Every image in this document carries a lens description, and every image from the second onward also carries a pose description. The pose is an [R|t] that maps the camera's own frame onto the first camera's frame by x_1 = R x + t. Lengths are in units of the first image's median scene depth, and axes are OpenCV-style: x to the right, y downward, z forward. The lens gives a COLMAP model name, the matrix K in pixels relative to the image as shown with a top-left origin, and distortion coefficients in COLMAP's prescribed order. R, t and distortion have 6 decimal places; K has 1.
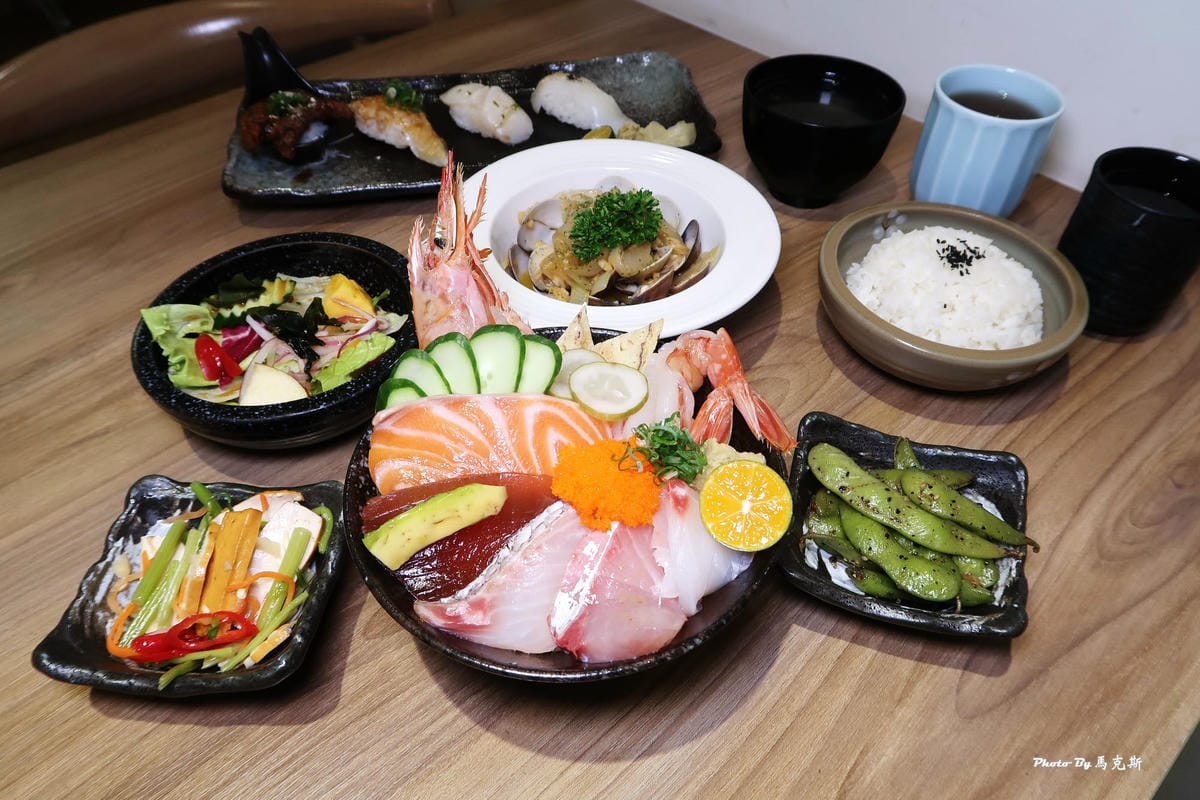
lens RADIAL K [[871.2, 0, 600.0], [0, 871.2, 400.0], [0, 0, 1]] dist [-0.005943, 0.005680]
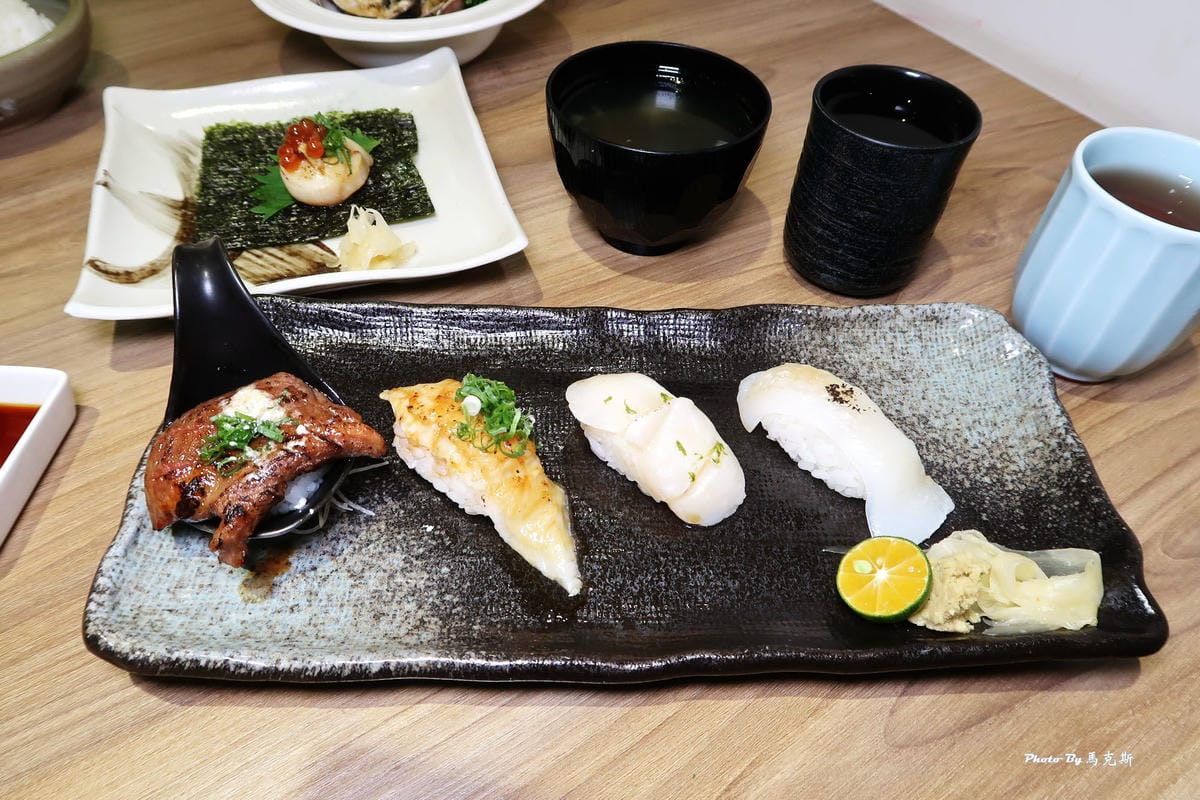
lens RADIAL K [[871.2, 0, 600.0], [0, 871.2, 400.0], [0, 0, 1]] dist [-0.005943, 0.005680]
pose [[0.988857, 0.138846, -0.053693, -0.296571], [-0.135934, 0.989215, 0.054545, -0.809003], [0.060687, -0.046639, 0.997067, 1.083318]]
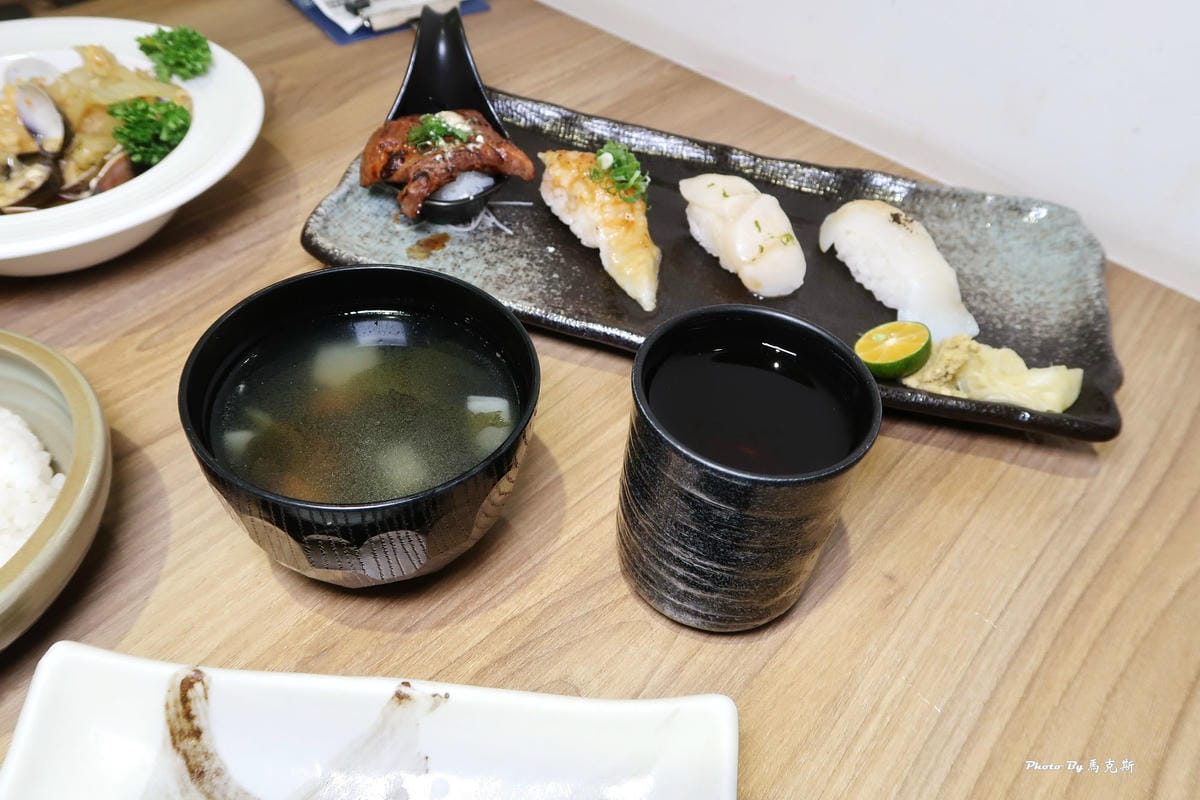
lens RADIAL K [[1016.6, 0, 600.0], [0, 1016.6, 400.0], [0, 0, 1]] dist [0.015960, 0.008679]
pose [[0.907834, 0.350957, -0.229494, -0.030787], [-0.356350, 0.934161, 0.018925, -0.422150], [0.221027, 0.064600, 0.973126, 0.621133]]
